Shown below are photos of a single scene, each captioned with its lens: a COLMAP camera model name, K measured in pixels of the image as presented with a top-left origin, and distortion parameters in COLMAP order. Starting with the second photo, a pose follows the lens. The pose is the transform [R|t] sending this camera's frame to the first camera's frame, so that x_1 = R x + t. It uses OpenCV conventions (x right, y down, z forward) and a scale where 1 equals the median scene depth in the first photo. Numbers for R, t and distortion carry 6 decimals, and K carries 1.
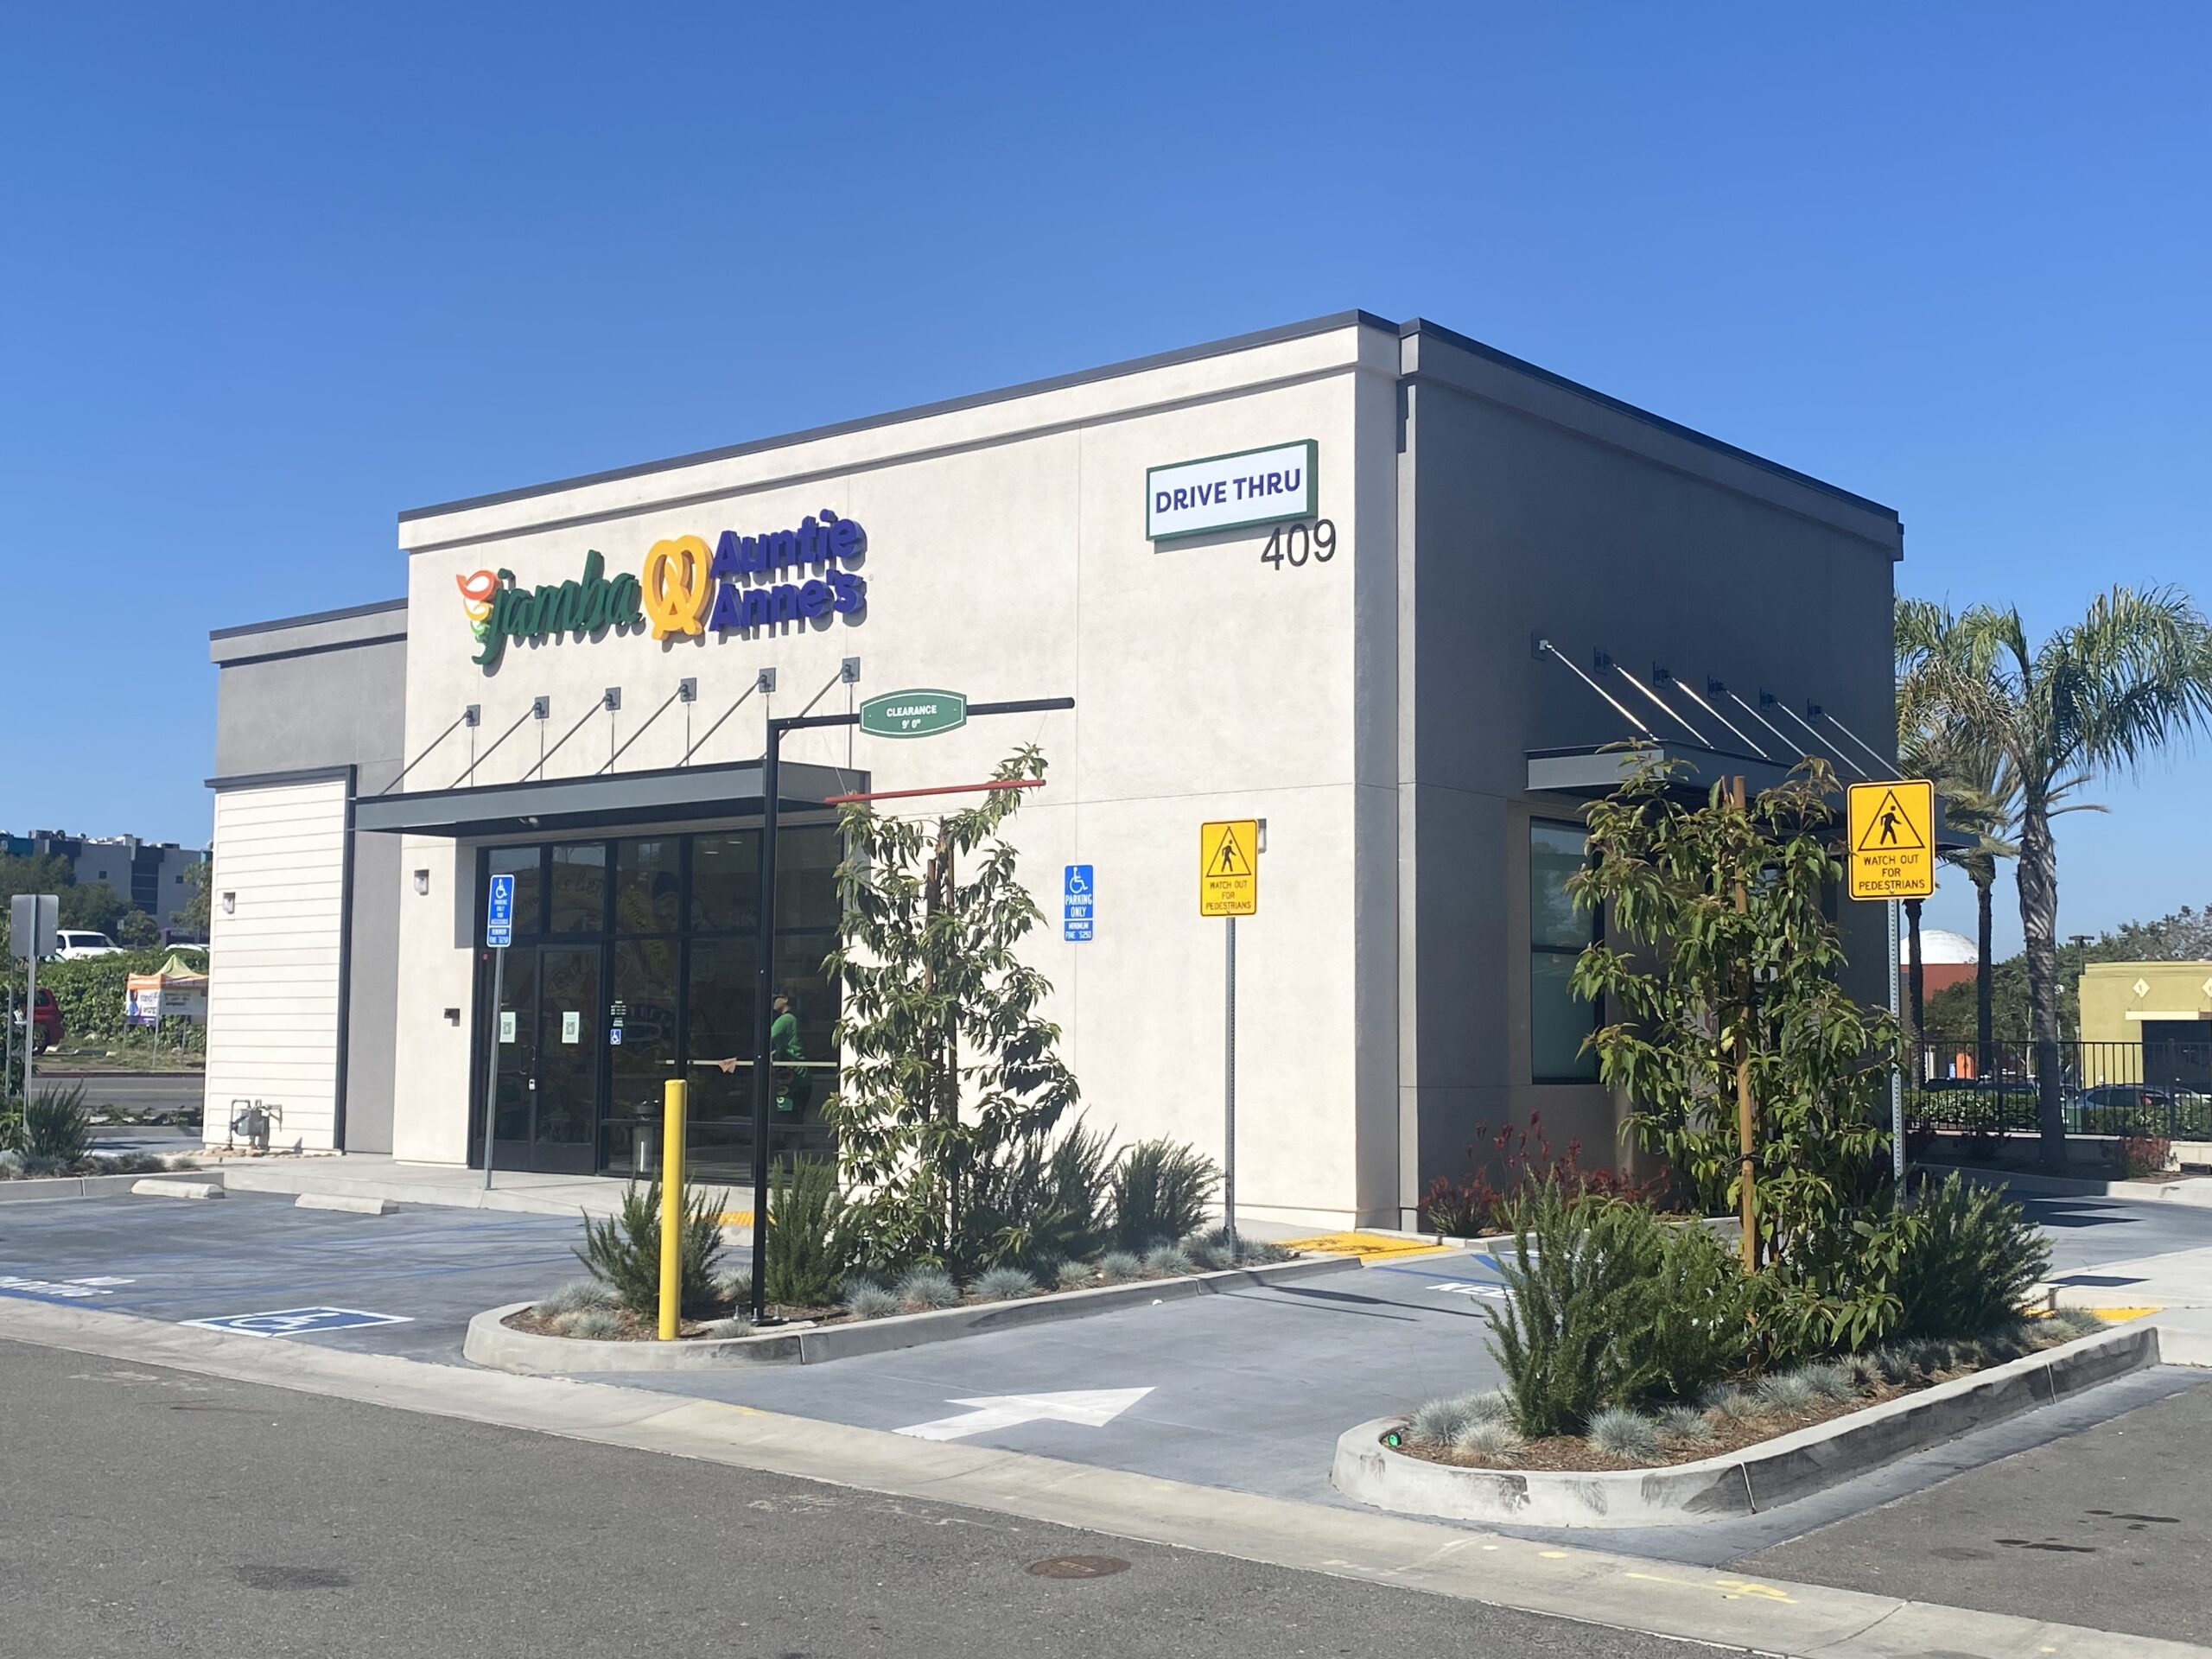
lens RADIAL K [[2452.8, 0, 1106.0], [0, 2452.8, 829.5], [0, 0, 1]] dist [0.167010, -0.005783]
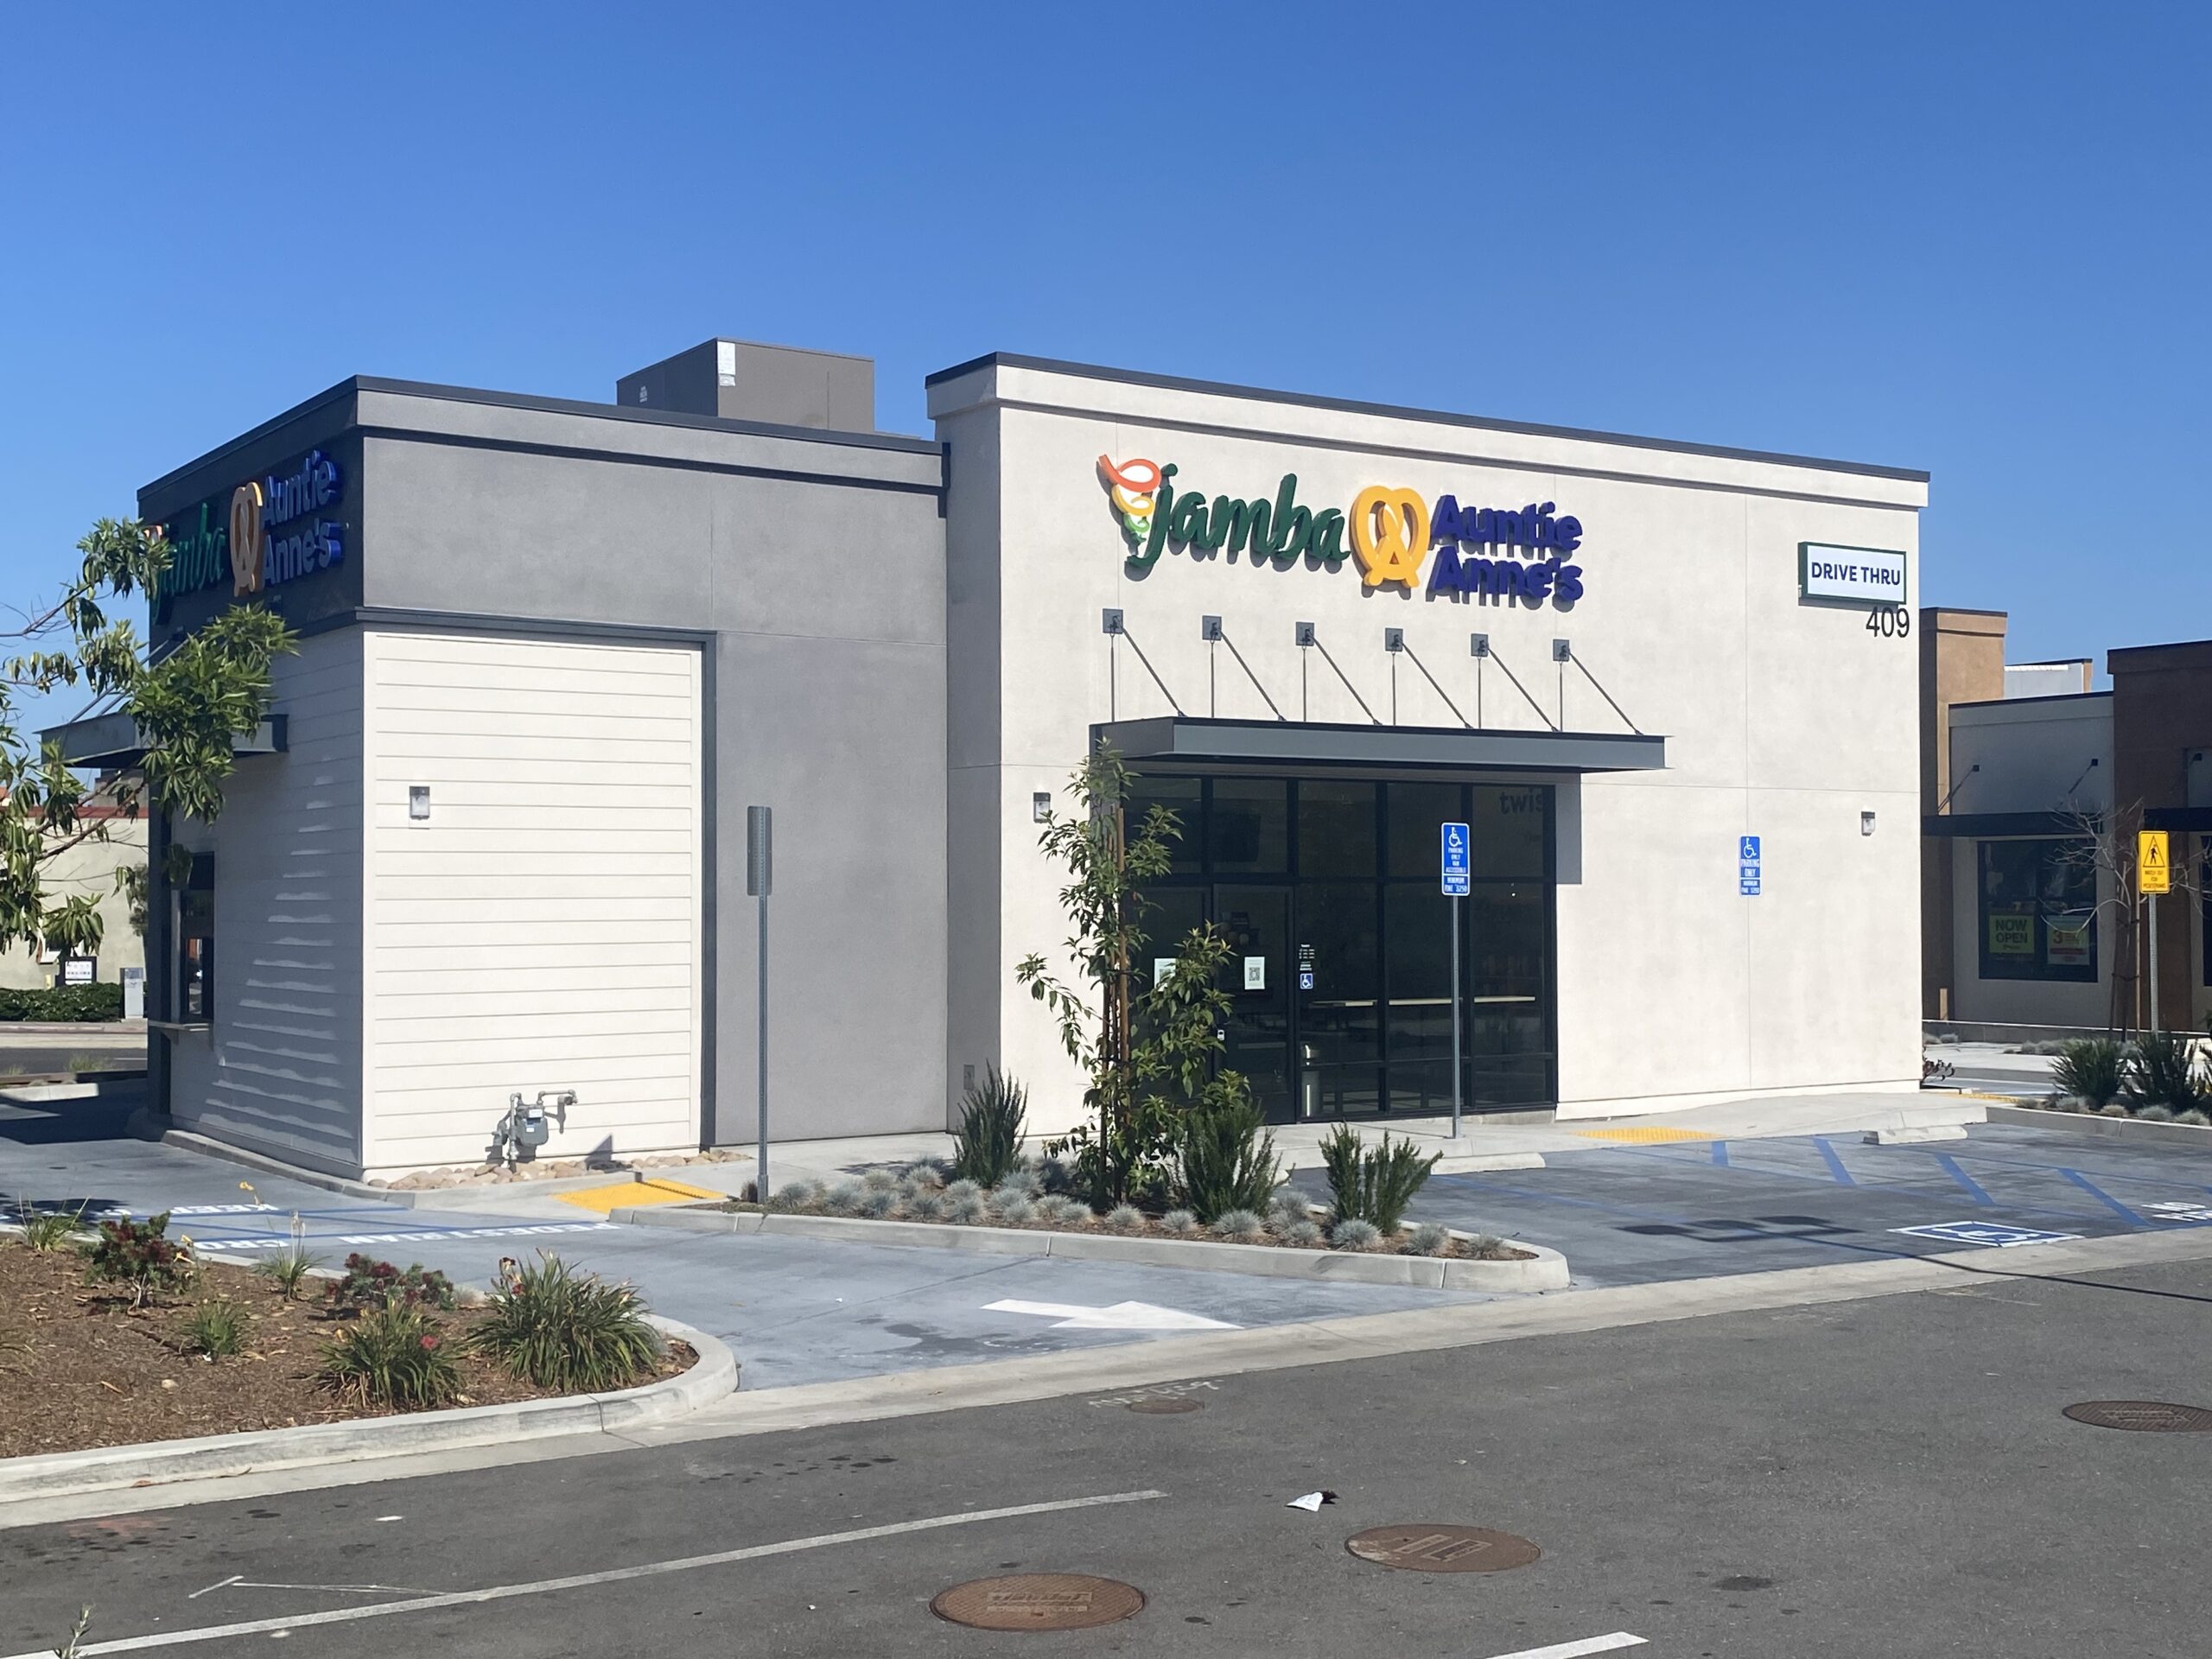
lens RADIAL K [[2522.7, 0, 1106.0], [0, 2522.7, 829.5], [0, 0, 1]] dist [0.130398, -0.022823]
pose [[0.304093, 0.016589, 0.952498, -1.236108], [-0.073888, 0.997247, 0.006221, 0.024602], [-0.949773, -0.072270, 0.304481, 0.812197]]
